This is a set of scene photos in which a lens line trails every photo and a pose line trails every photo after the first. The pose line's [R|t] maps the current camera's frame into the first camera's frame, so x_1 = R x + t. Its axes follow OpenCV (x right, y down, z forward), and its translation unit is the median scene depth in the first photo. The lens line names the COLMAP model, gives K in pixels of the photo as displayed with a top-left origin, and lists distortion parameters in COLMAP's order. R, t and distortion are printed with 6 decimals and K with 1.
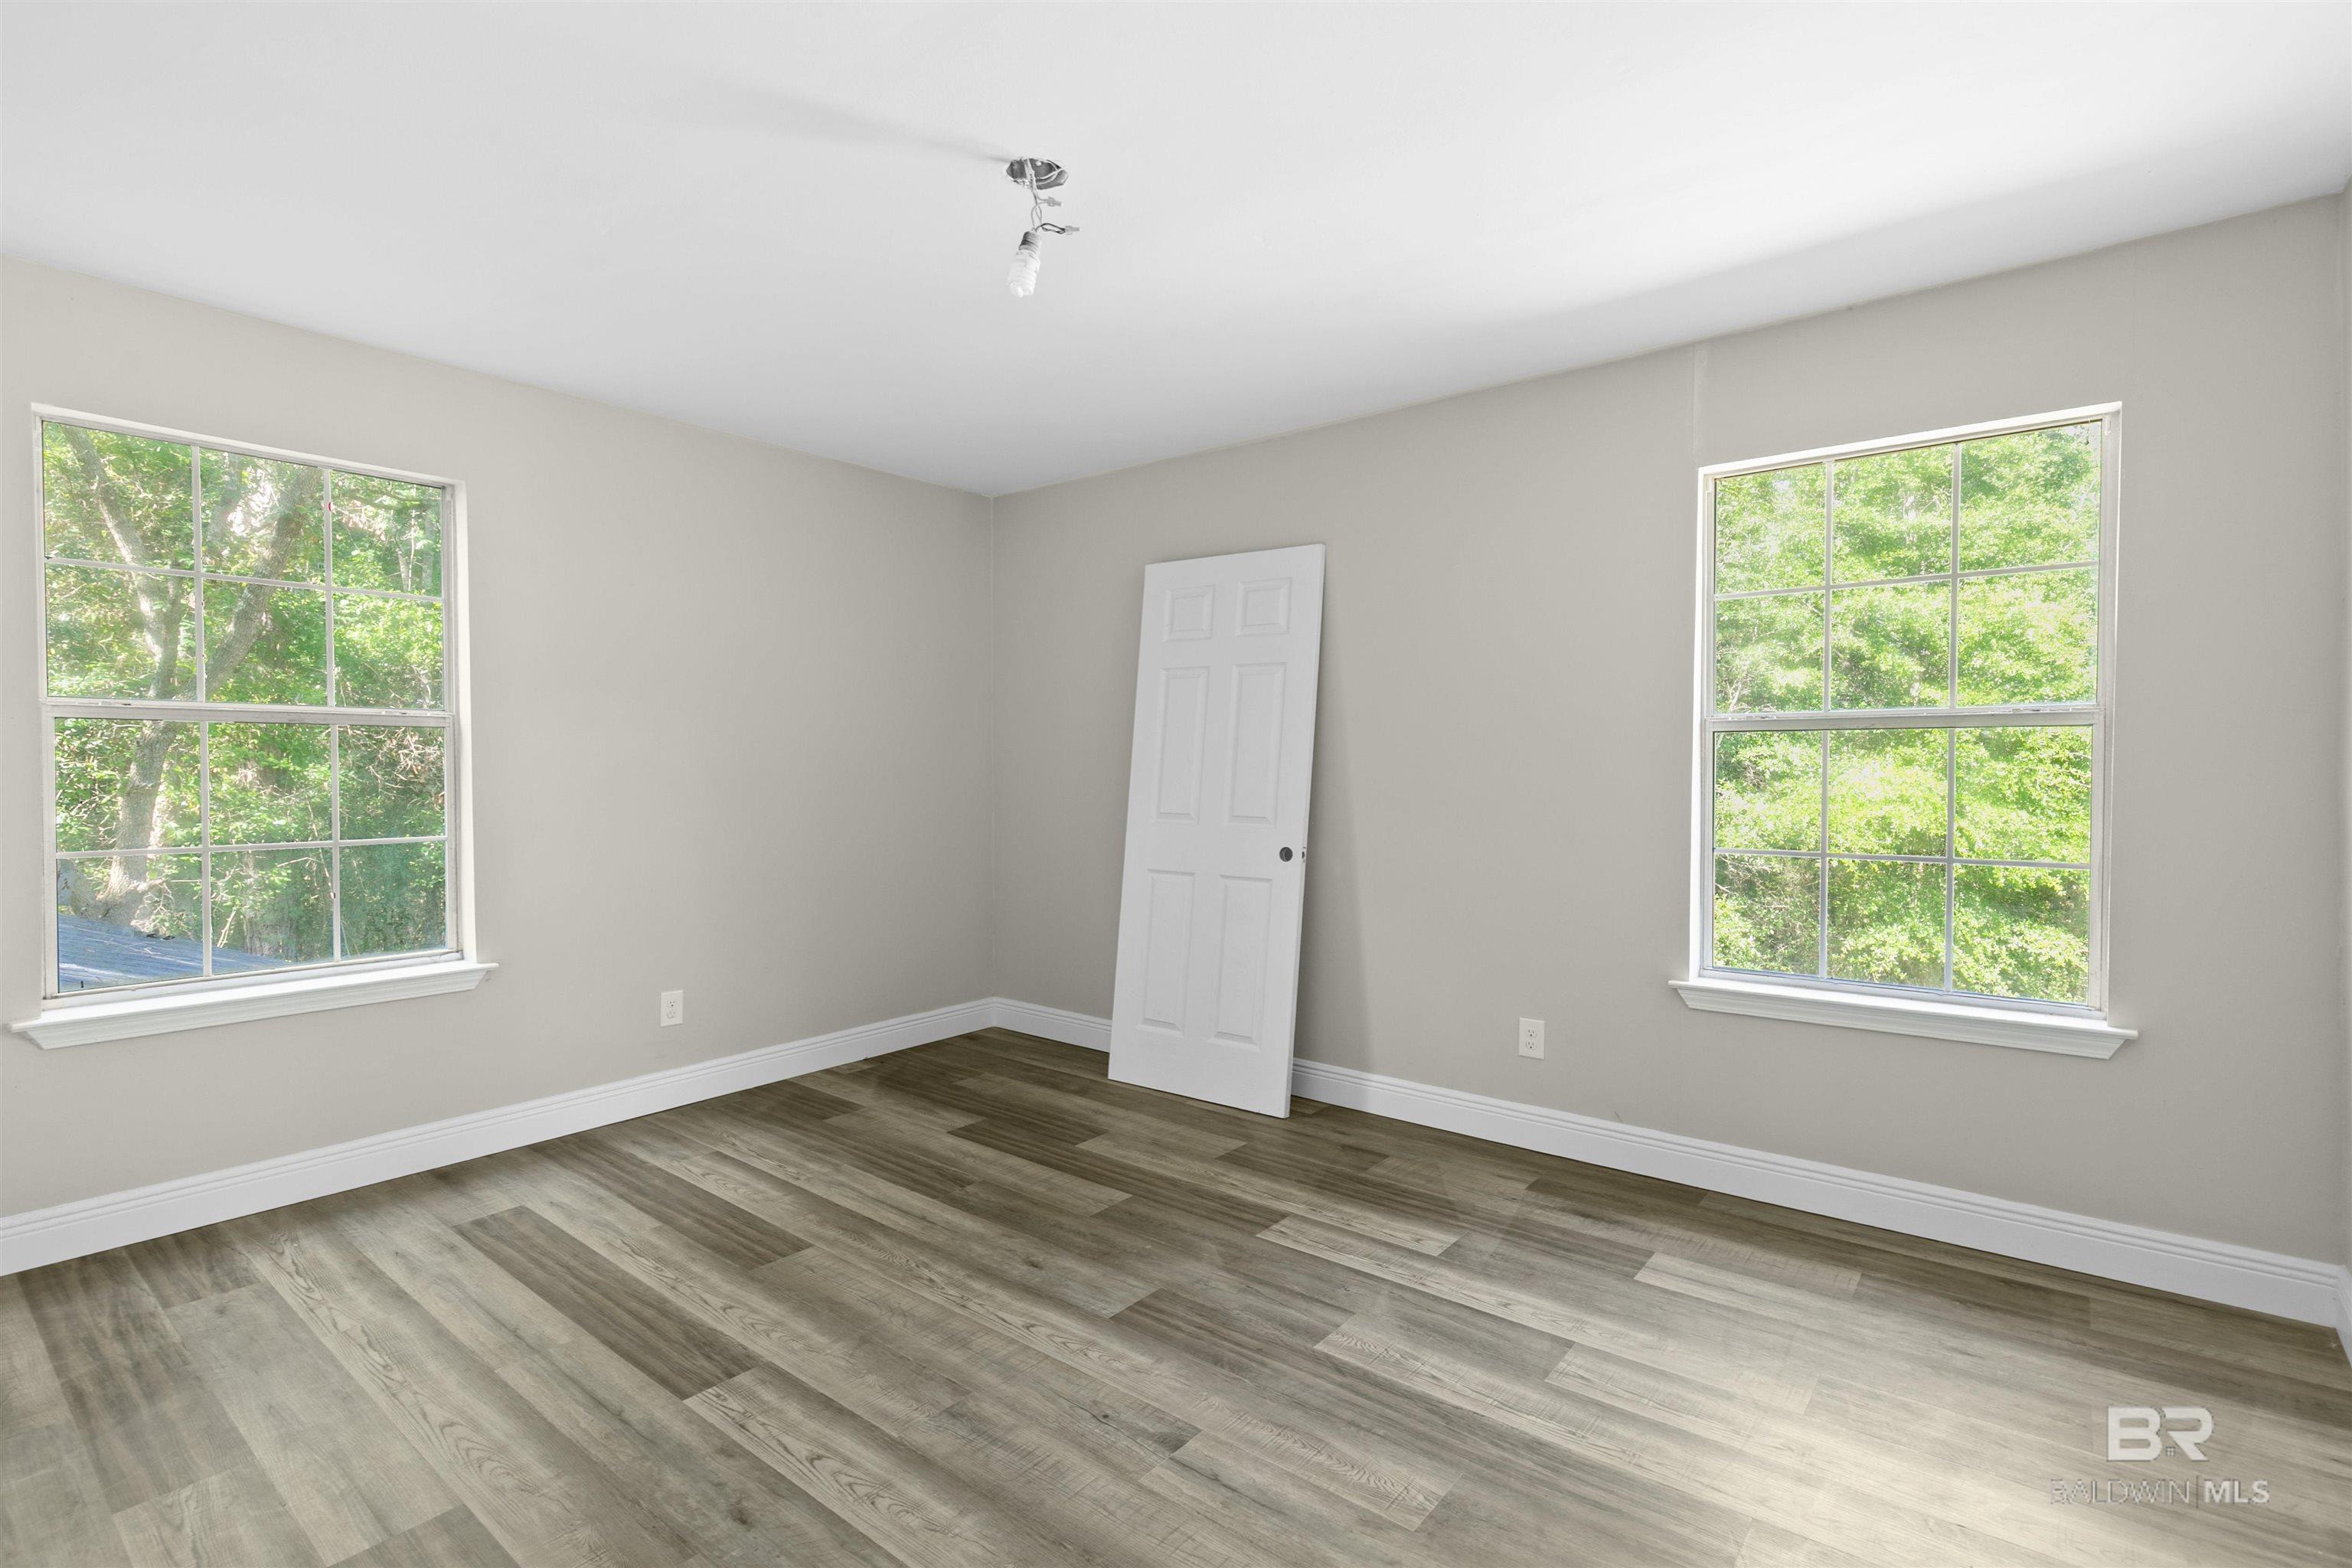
lens RADIAL K [[1072.4, 0, 1173.9], [0, 1072.4, 778.2], [0, 0, 1]] dist [0.009609, -0.001078]
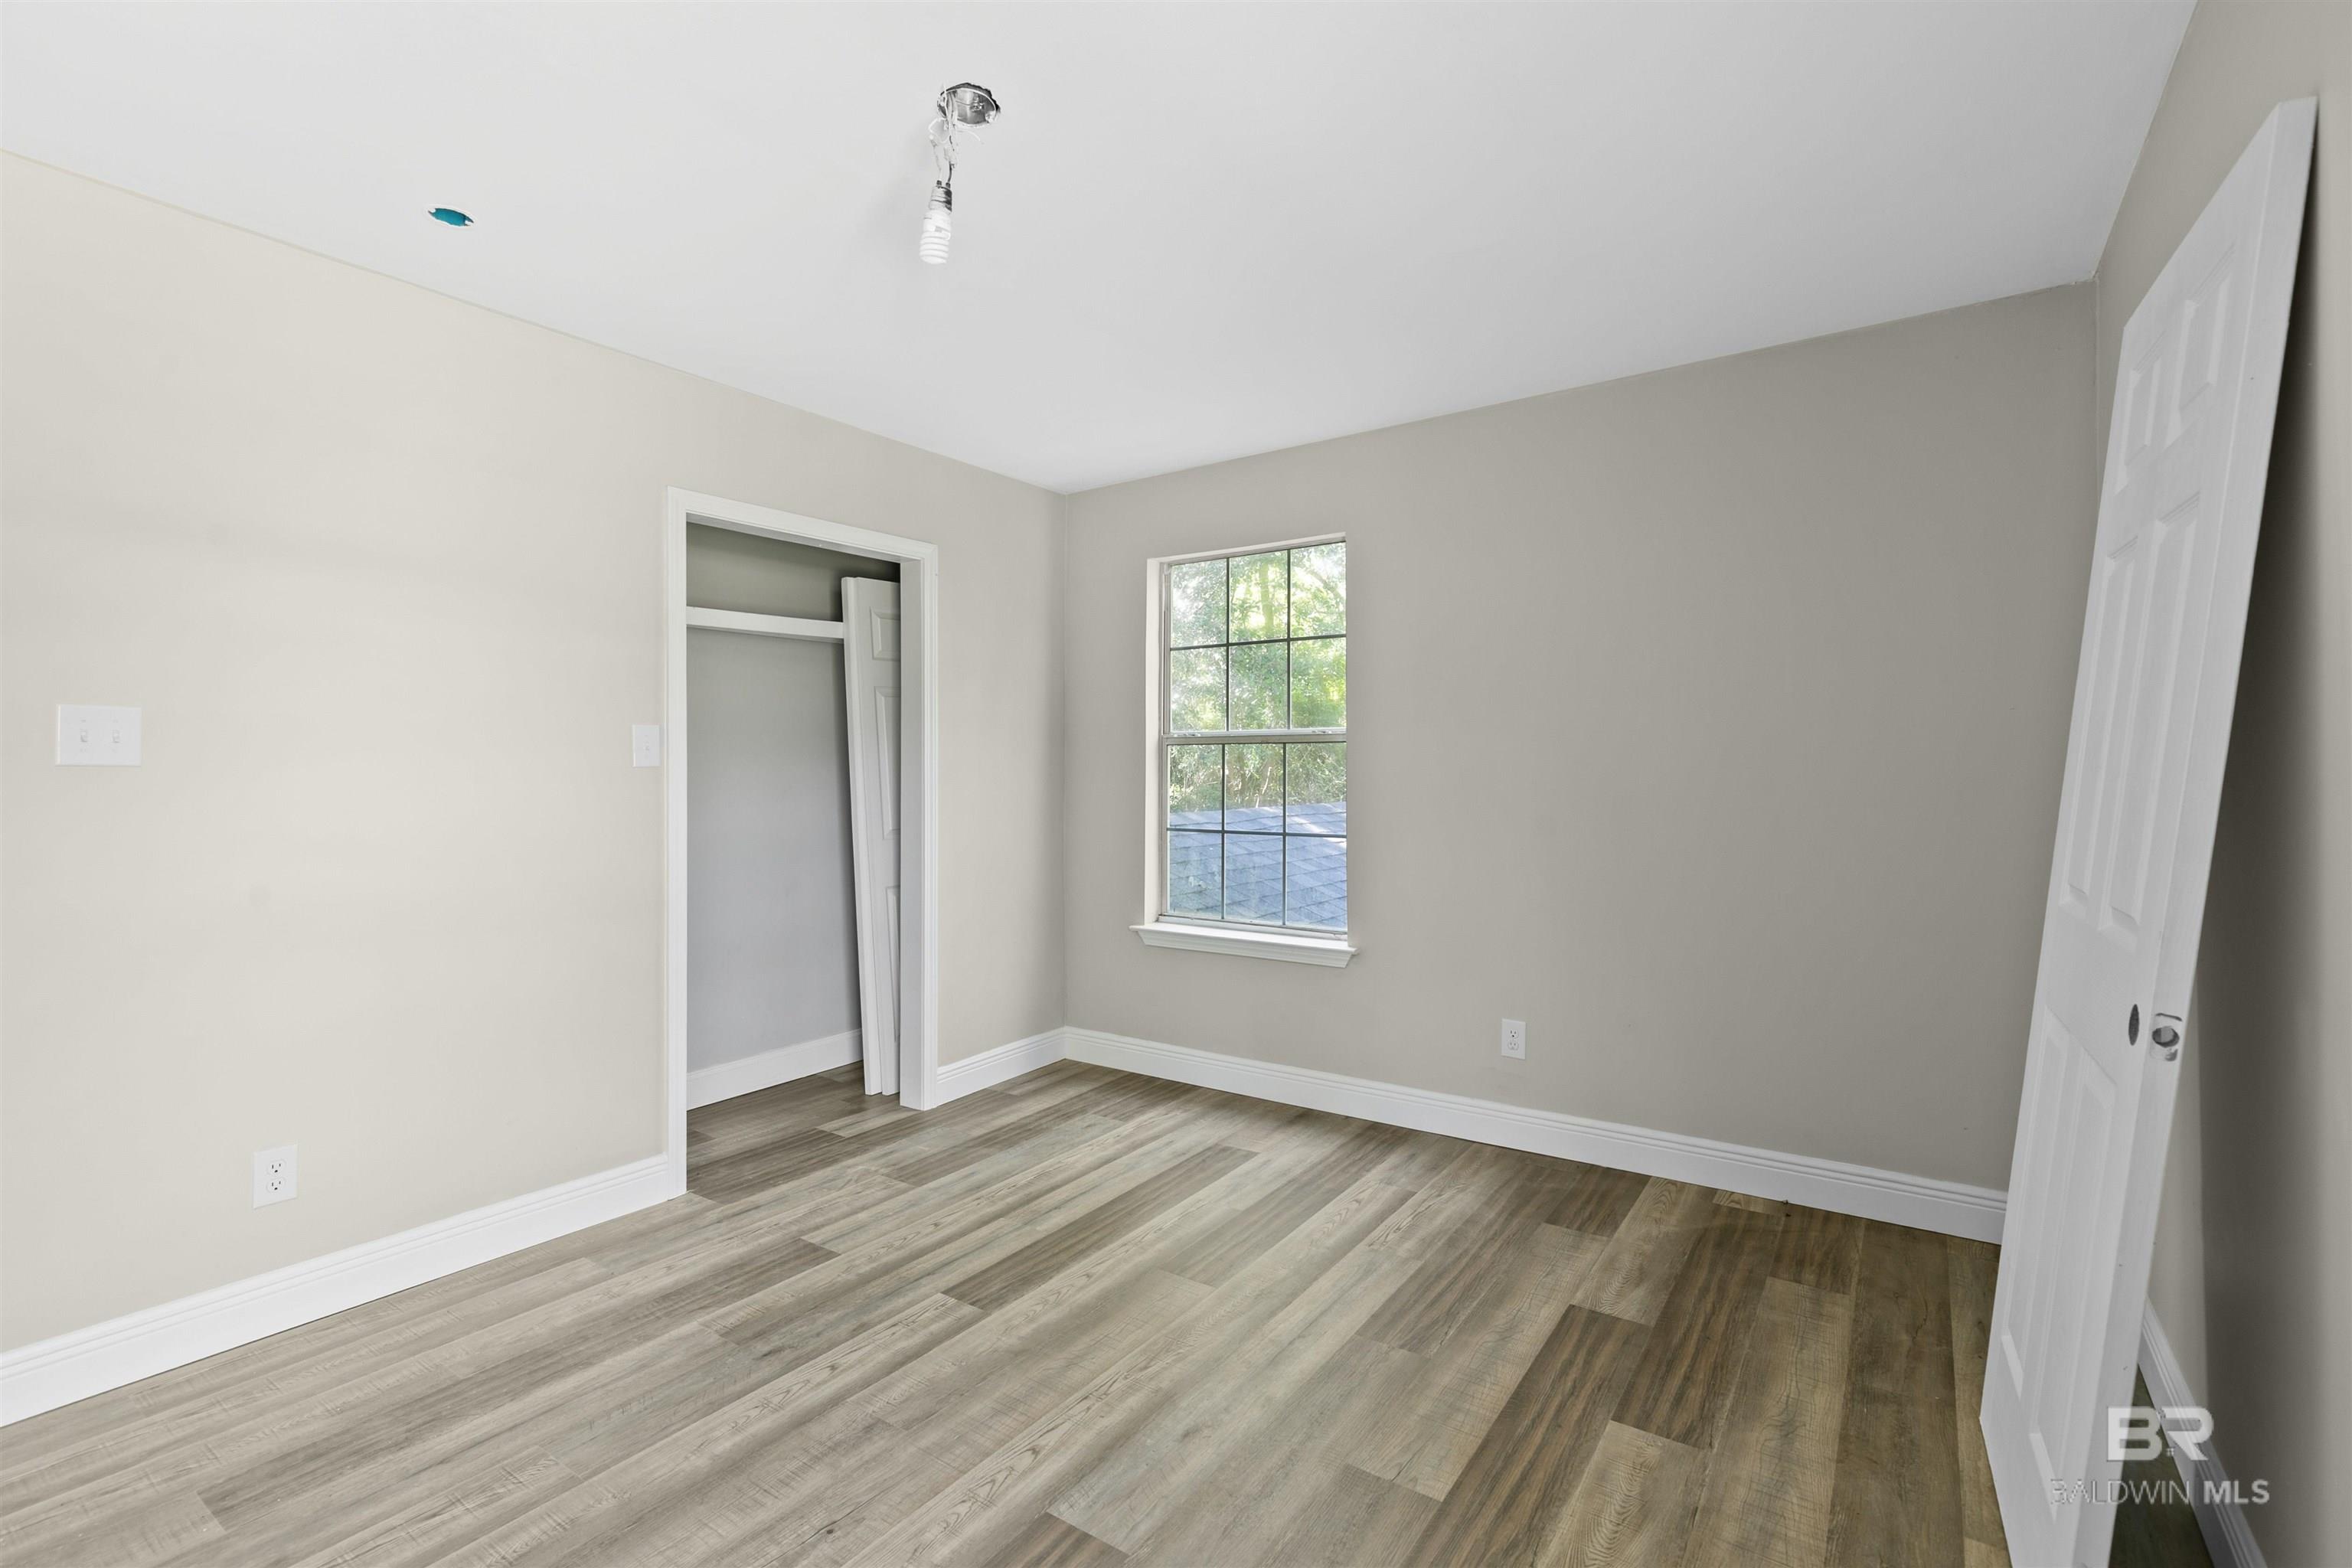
lens RADIAL K [[1072.4, 0, 1173.9], [0, 1072.4, 778.2], [0, 0, 1]] dist [0.009609, -0.001078]
pose [[0.078624, 0.006381, -0.996884, 0.564141], [-0.010222, 0.999932, 0.005595, -0.020832], [0.996852, 0.009750, 0.078684, 0.815232]]
